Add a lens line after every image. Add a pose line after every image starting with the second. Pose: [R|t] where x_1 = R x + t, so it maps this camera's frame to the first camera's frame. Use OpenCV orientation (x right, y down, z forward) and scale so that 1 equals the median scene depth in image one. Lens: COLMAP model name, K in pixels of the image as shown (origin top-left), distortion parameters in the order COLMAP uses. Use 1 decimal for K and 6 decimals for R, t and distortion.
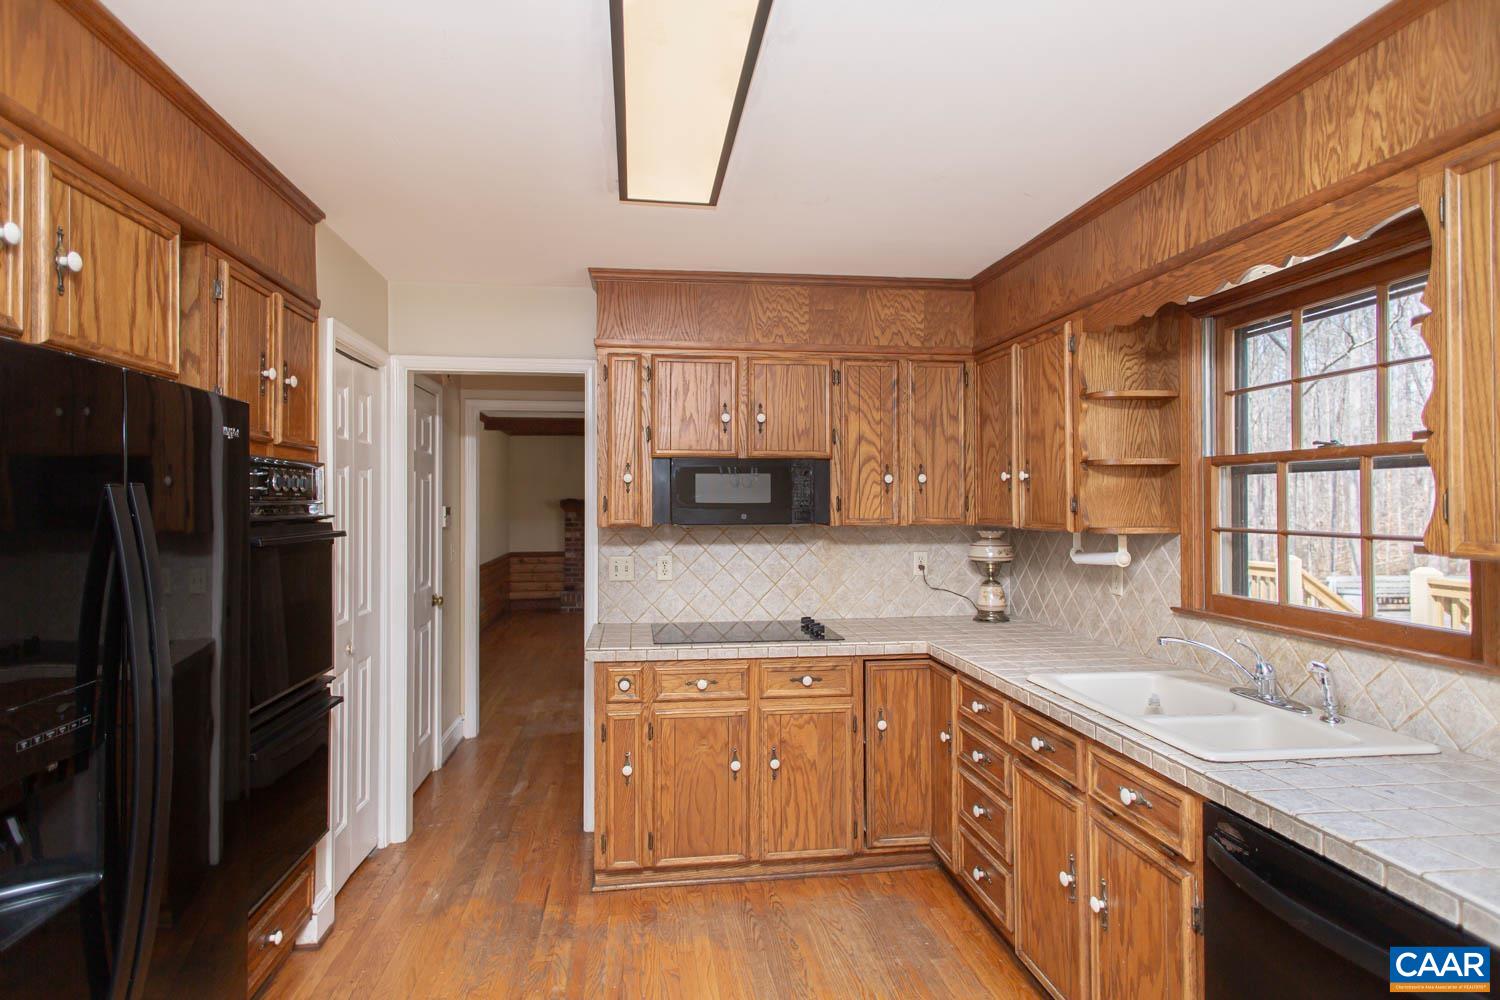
lens RADIAL K [[832.7, 0, 746.7], [0, 832.7, 490.3], [0, 0, 1]] dist [0.022611, -0.008563]
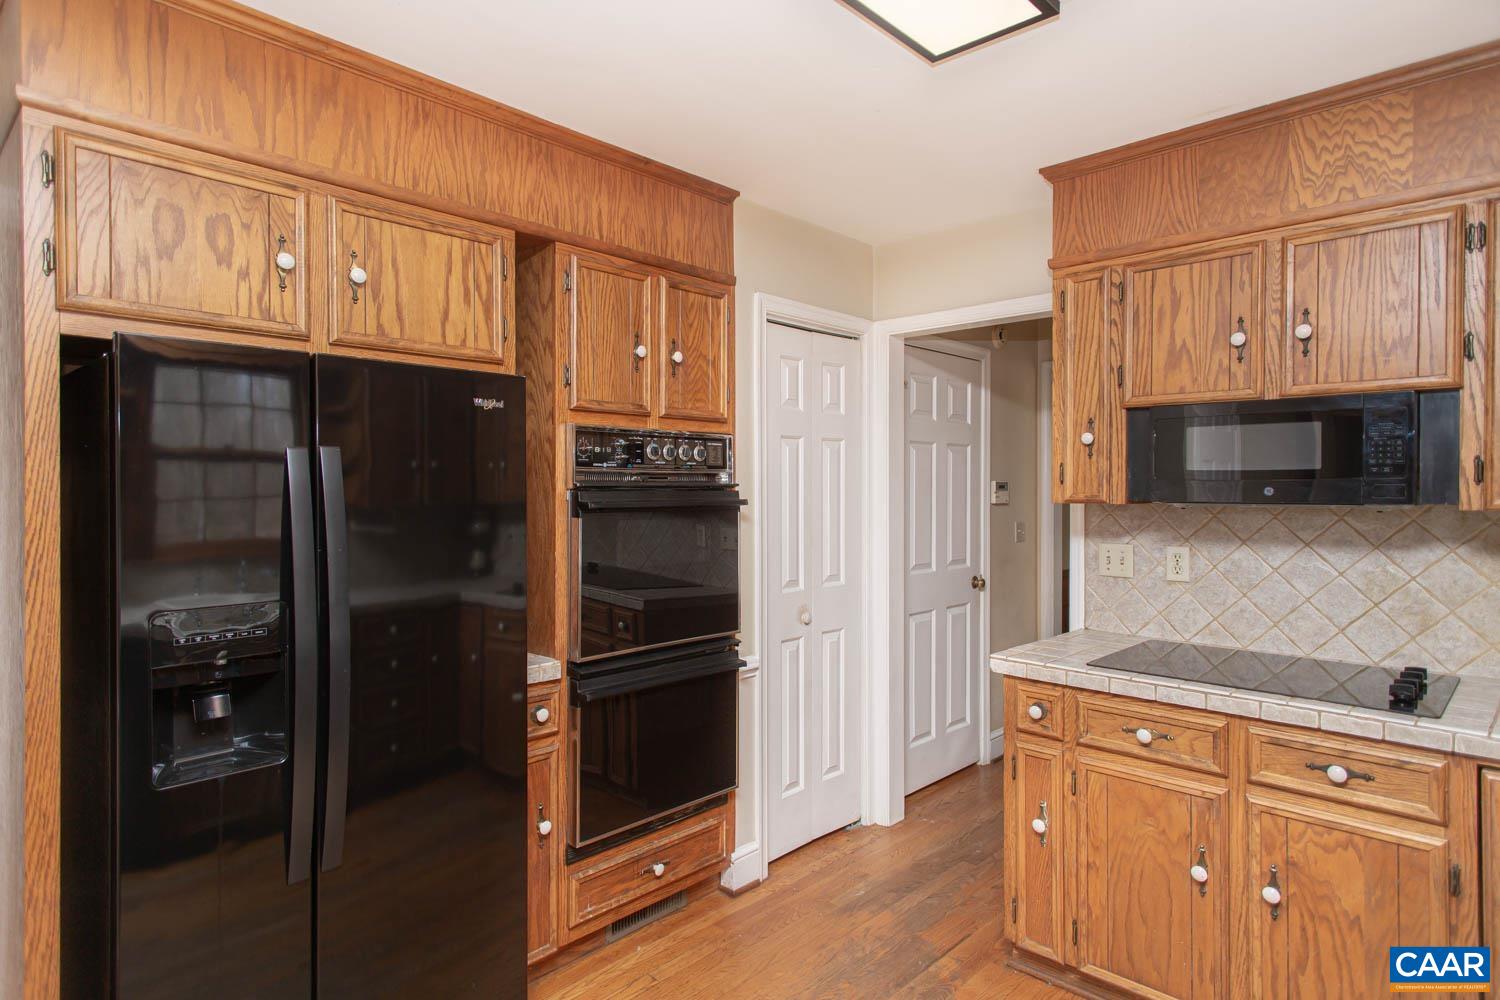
lens RADIAL K [[832.7, 0, 746.7], [0, 832.7, 490.3], [0, 0, 1]] dist [0.022611, -0.008563]
pose [[0.626122, 0.006837, -0.779695, 0.271818], [0.009075, 0.999830, 0.016055, 0.018714], [0.779672, -0.017128, 0.625954, 0.321008]]
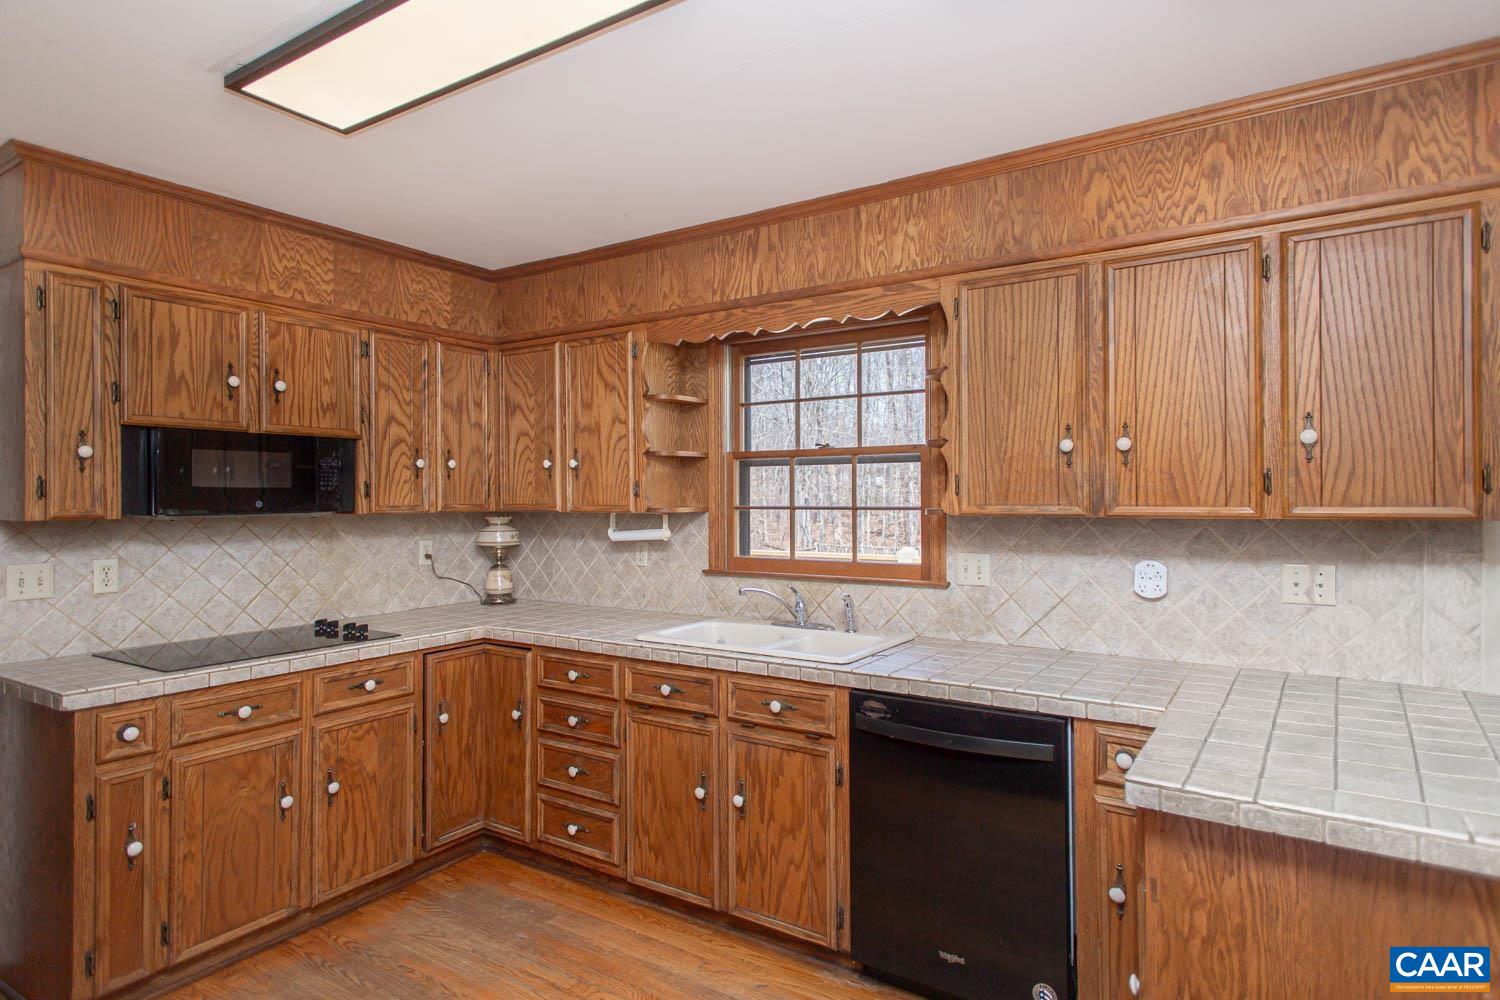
lens RADIAL K [[832.7, 0, 746.7], [0, 832.7, 490.3], [0, 0, 1]] dist [0.022611, -0.008563]
pose [[0.658506, 0.004492, 0.752562, -0.340858], [-0.006986, 0.999976, 0.000144, 0.015984], [-0.752543, -0.005352, 0.658521, 0.105728]]
